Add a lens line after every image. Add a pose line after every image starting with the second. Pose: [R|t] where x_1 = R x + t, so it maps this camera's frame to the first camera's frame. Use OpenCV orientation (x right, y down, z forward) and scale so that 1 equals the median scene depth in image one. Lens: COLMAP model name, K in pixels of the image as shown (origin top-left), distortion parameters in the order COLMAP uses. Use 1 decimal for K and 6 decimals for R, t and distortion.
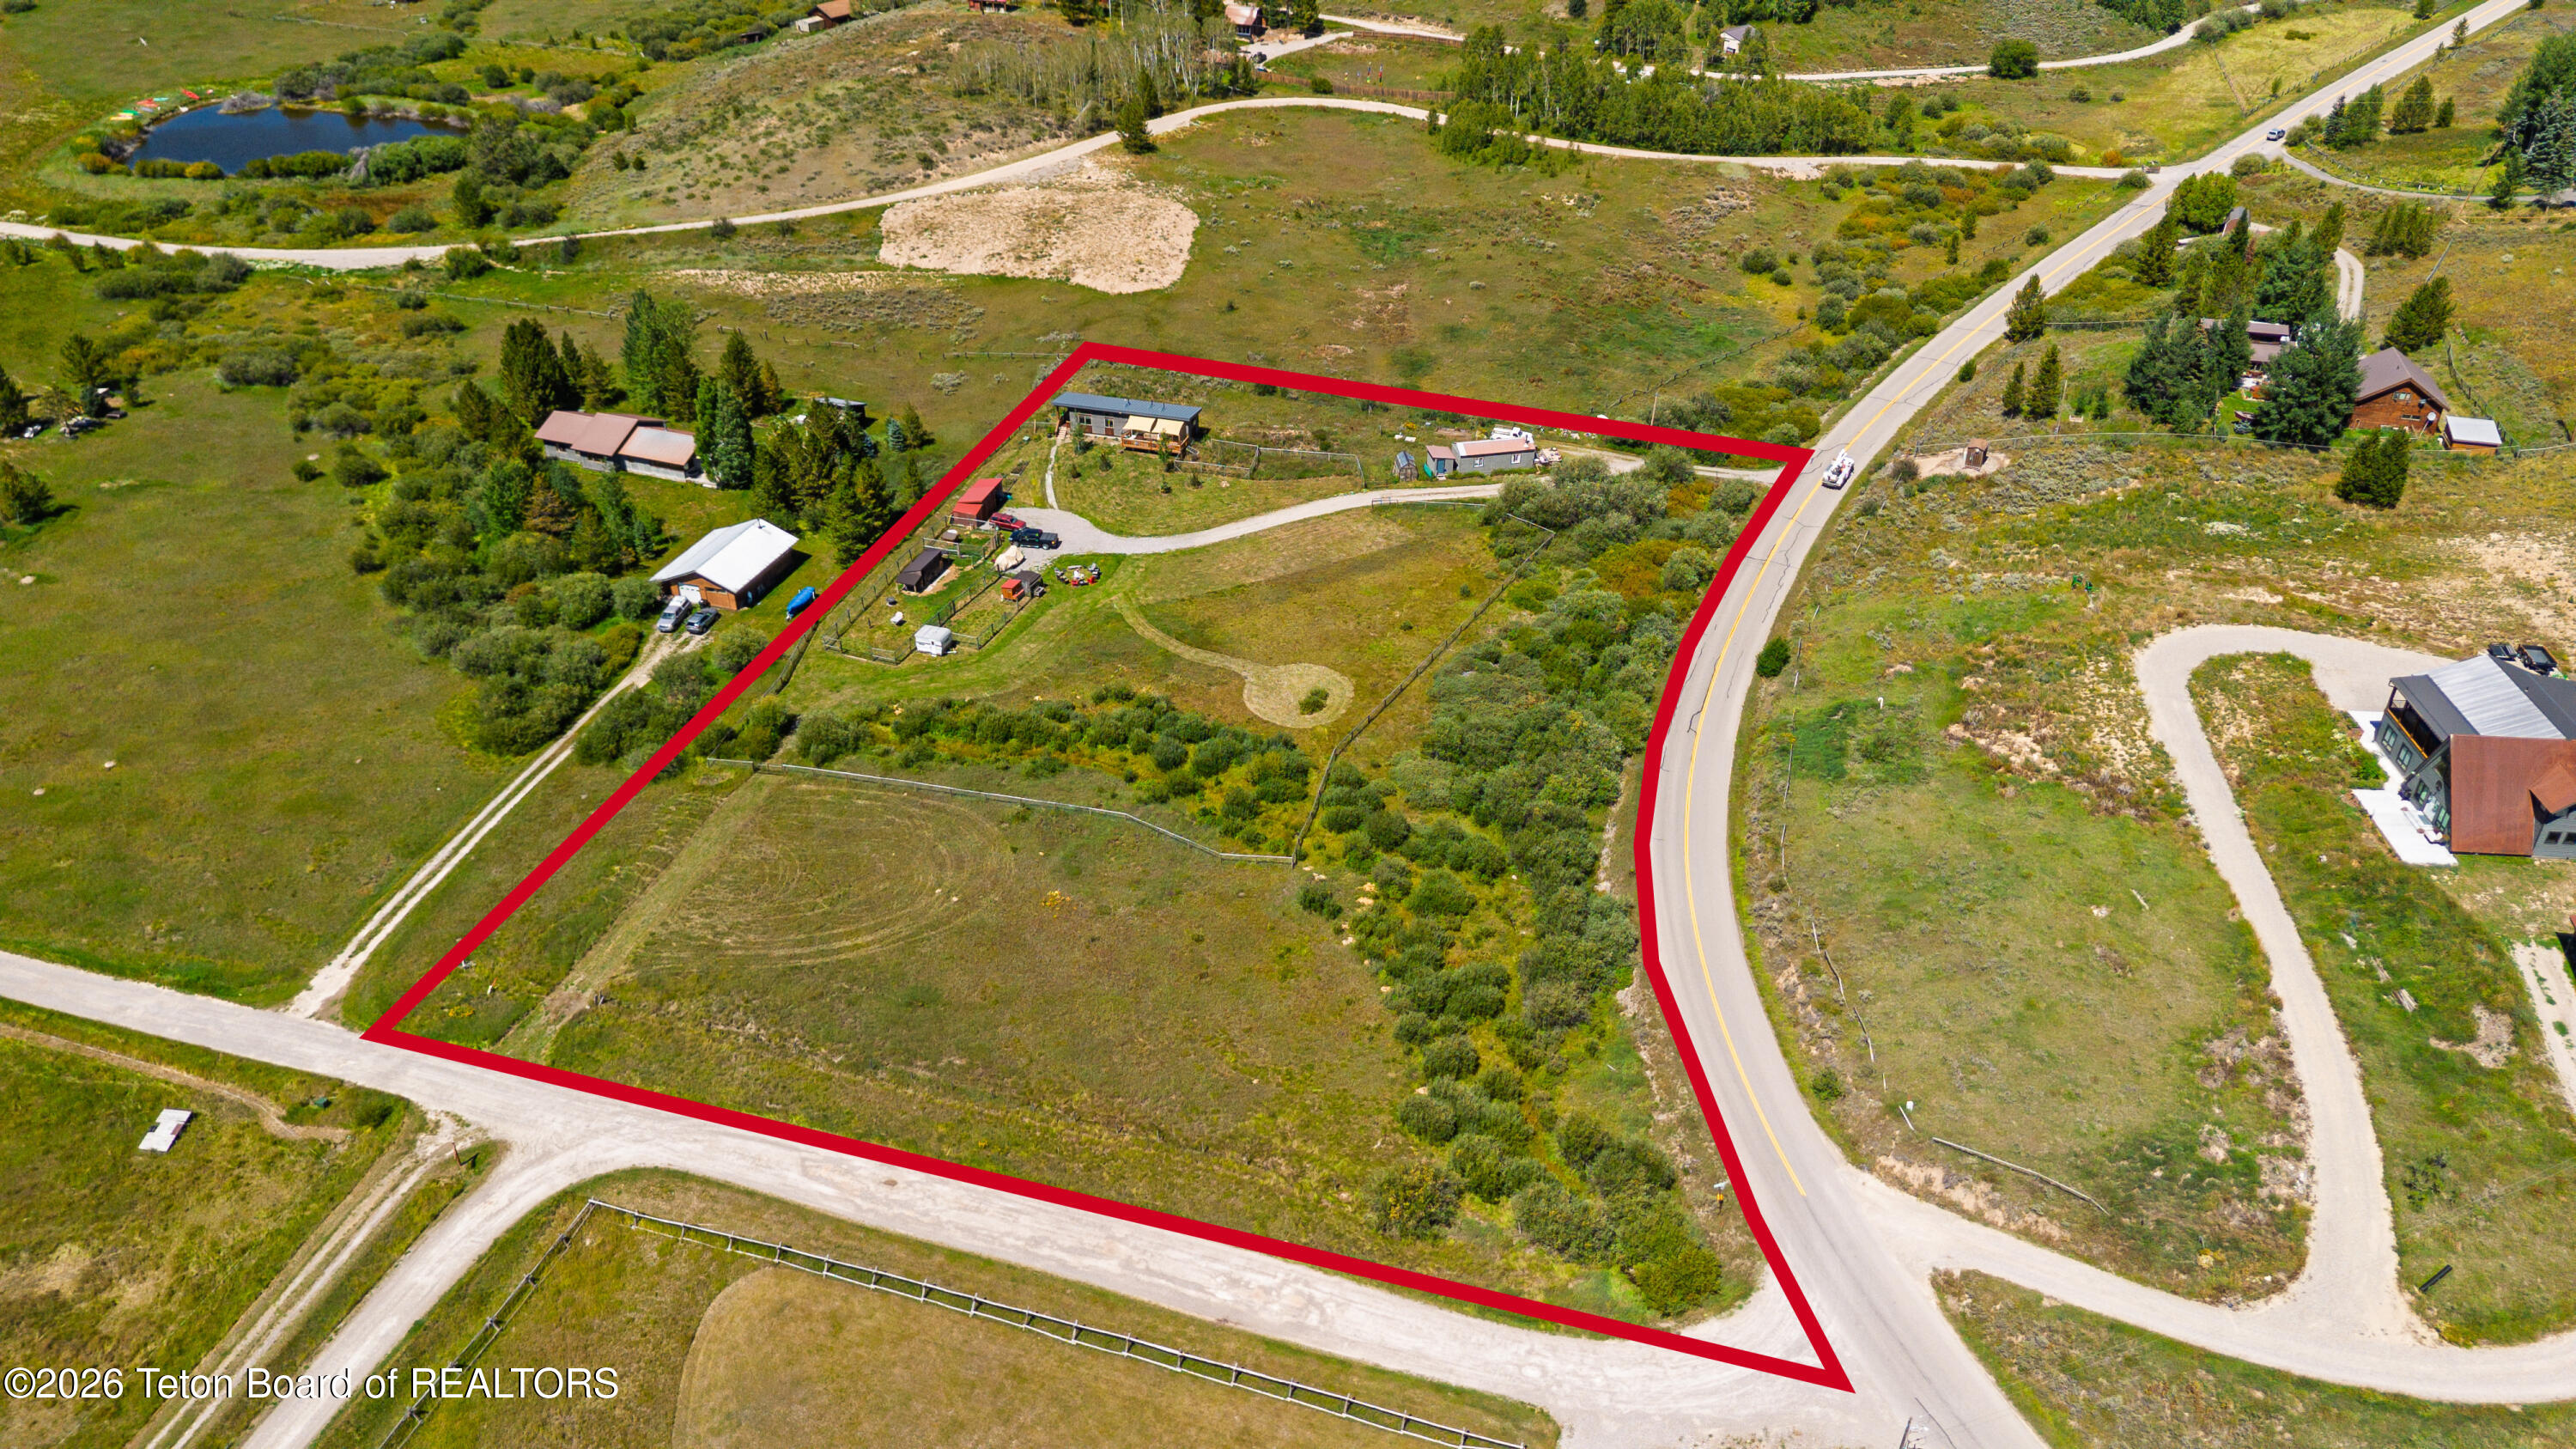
lens RADIAL K [[1812.6, 0, 1309.0], [0, 1812.6, 751.8], [0, 0, 1]] dist [0.060108, -0.049999]
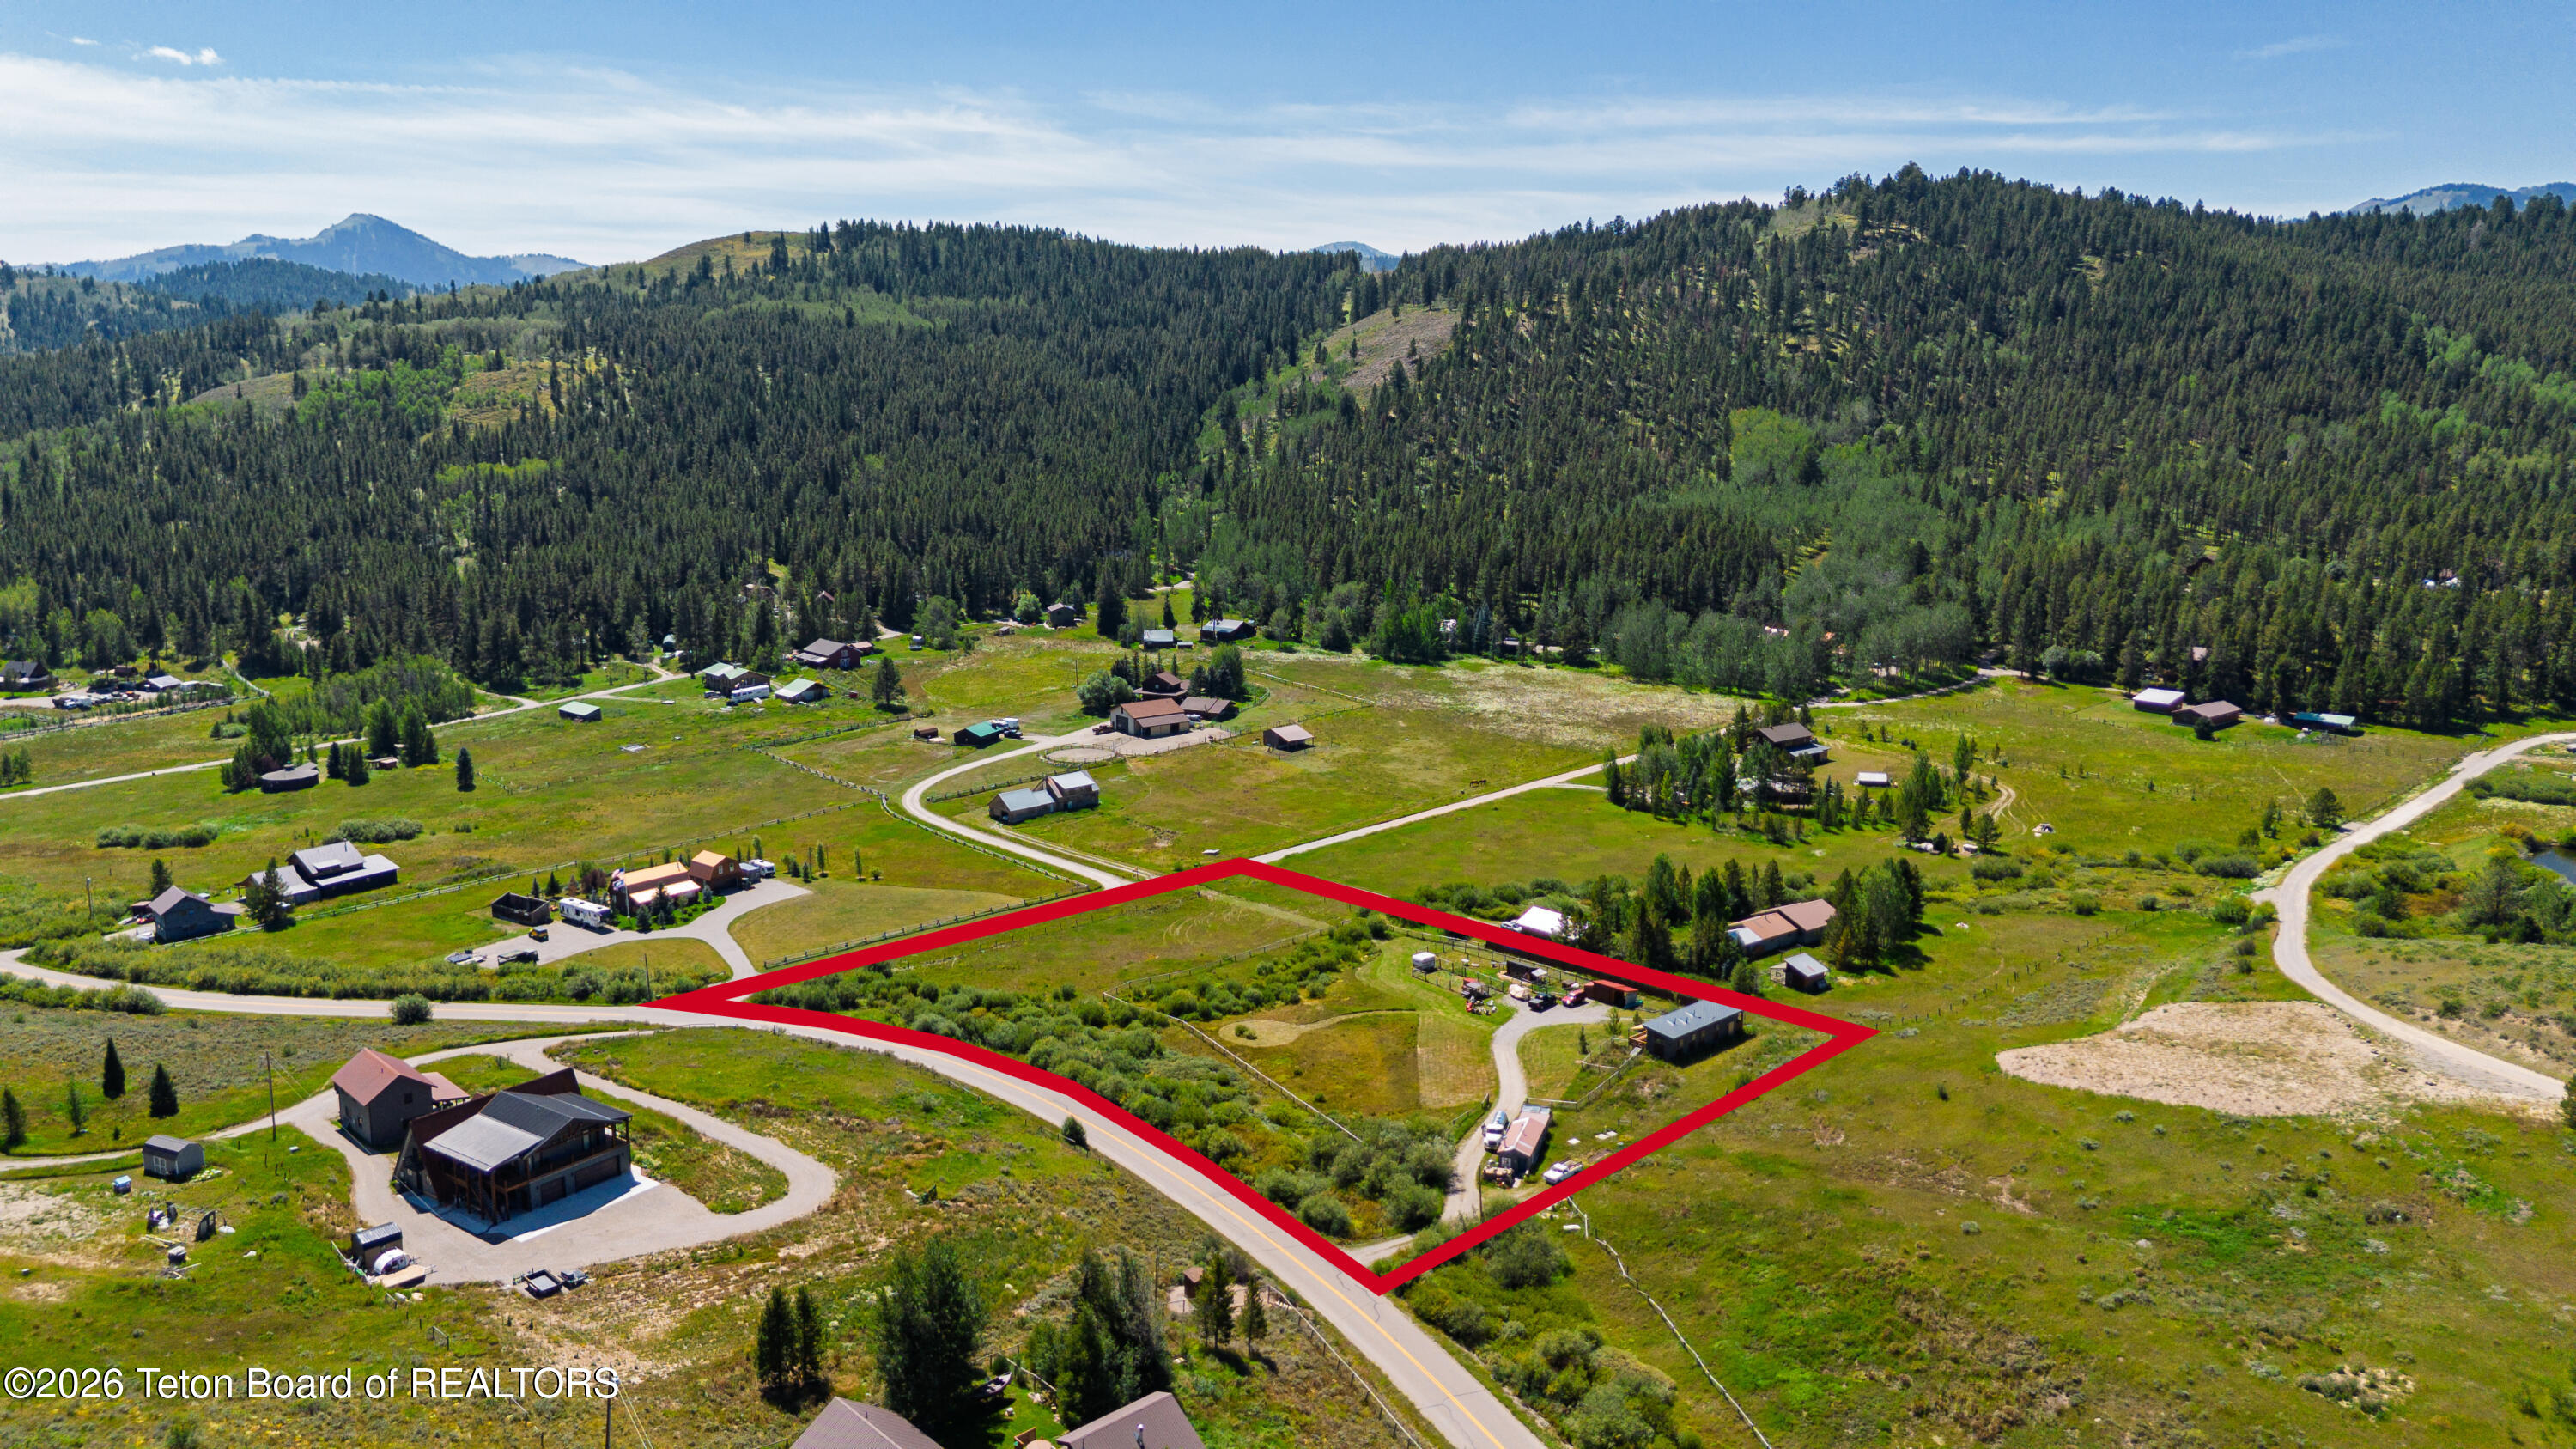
lens RADIAL K [[1812.6, 0, 1299.4], [0, 1812.6, 729.8], [0, 0, 1]] dist [0.060108, -0.049999]
pose [[-0.507451, 0.160256, -0.846647, 0.996641], [-0.471329, 0.770913, 0.428419, -0.730358], [0.721348, 0.616451, -0.315667, 1.126611]]
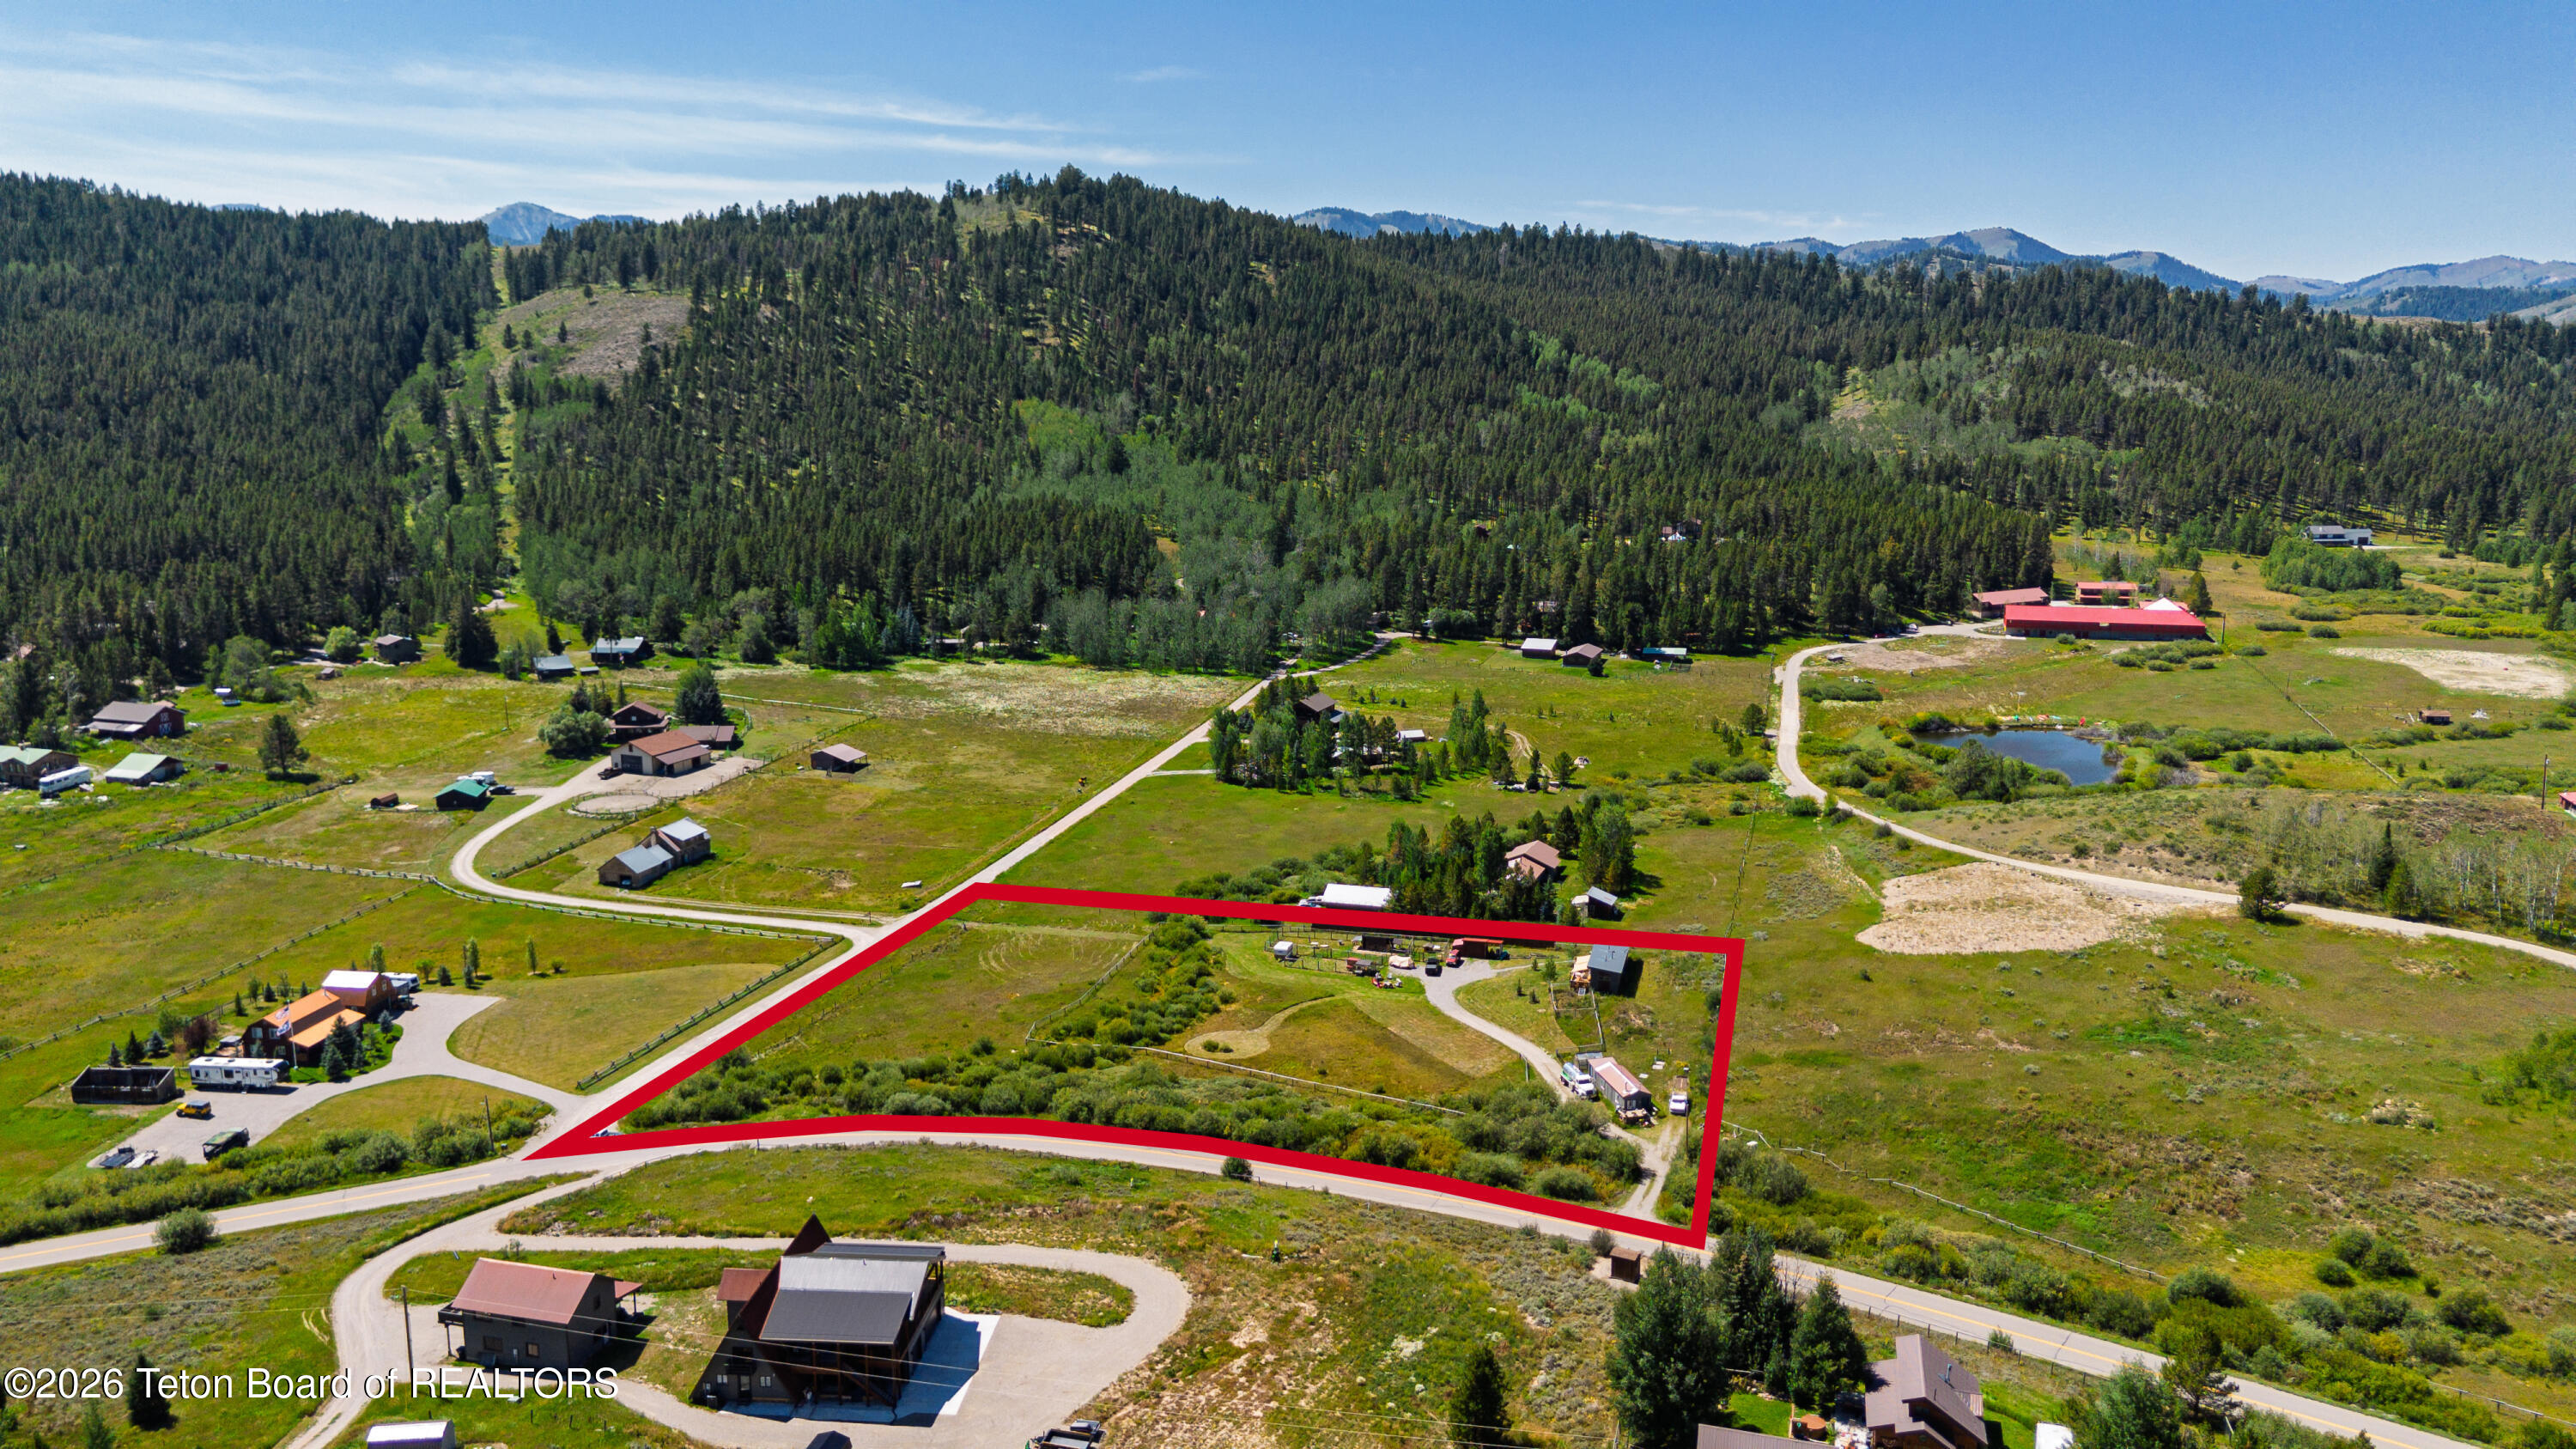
lens RADIAL K [[1812.6, 0, 1297.3], [0, 1812.6, 730.6], [0, 0, 1]] dist [0.060108, -0.049999]
pose [[0.006787, 0.192607, -0.981253, 1.142419], [-0.545568, 0.823079, 0.157786, -0.415219], [0.838039, 0.534269, 0.110666, 0.635567]]
